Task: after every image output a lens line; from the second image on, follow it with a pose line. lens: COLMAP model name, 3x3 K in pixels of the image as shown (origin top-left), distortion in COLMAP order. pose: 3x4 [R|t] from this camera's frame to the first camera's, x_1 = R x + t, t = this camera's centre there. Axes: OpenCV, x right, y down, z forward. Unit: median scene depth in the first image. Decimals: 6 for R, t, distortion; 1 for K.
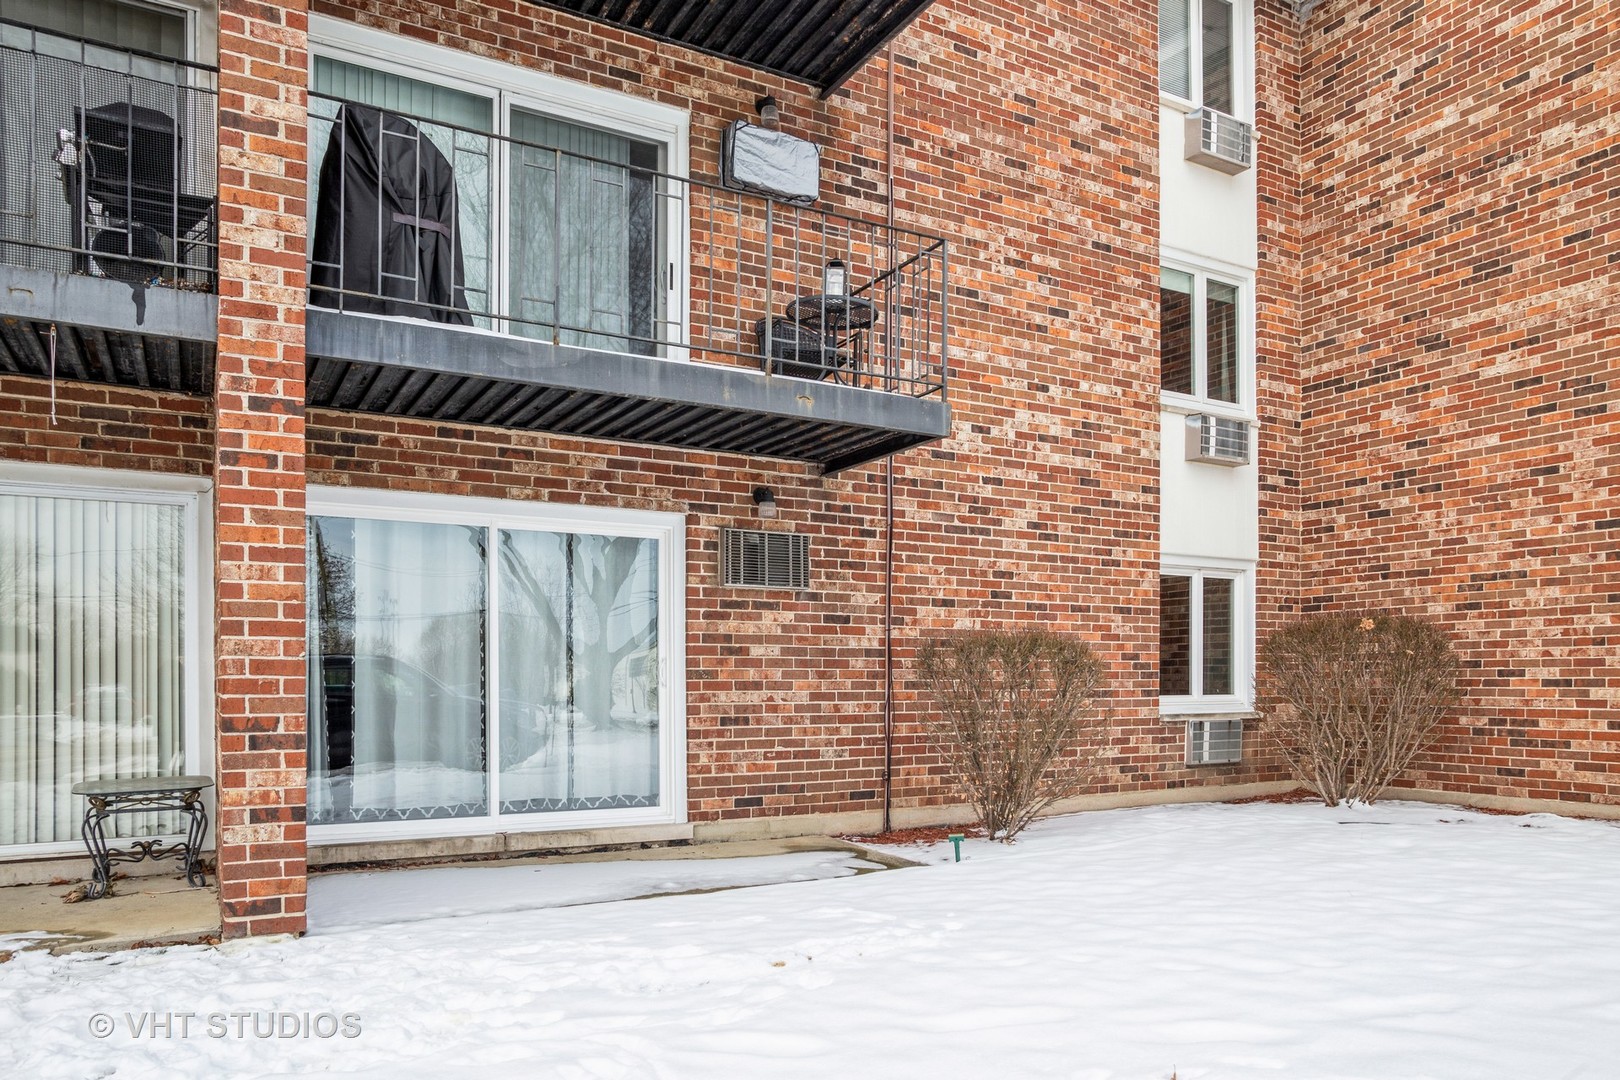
lens RADIAL K [[1126.5, 0, 812.1], [0, 1126.5, 685.9], [0, 0, 1]] dist [-0.043431, 0.031301]
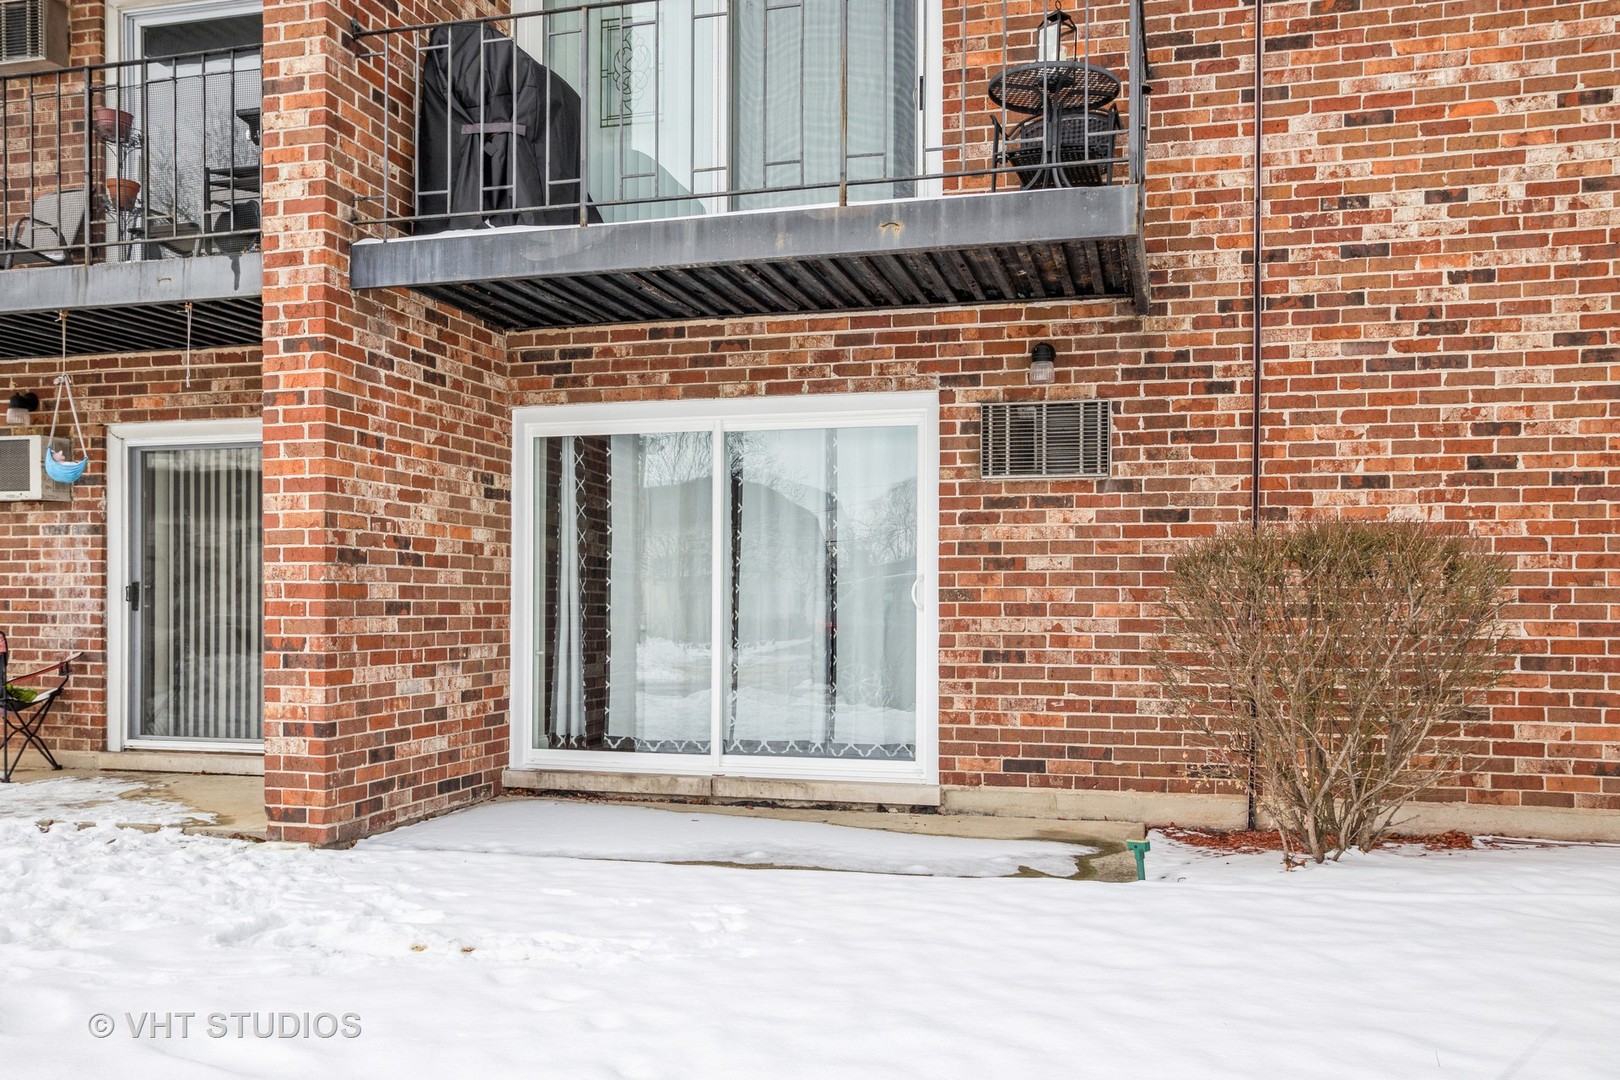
lens RADIAL K [[1330.4, 0, 813.0], [0, 1330.4, 602.4], [0, 0, 1]] dist [-0.057673, 0.104149]
pose [[0.716587, 0.000553, -0.697497, 0.465590], [-0.003490, 0.999990, -0.002793, -0.002410], [0.697489, 0.004436, 0.716582, 0.273788]]
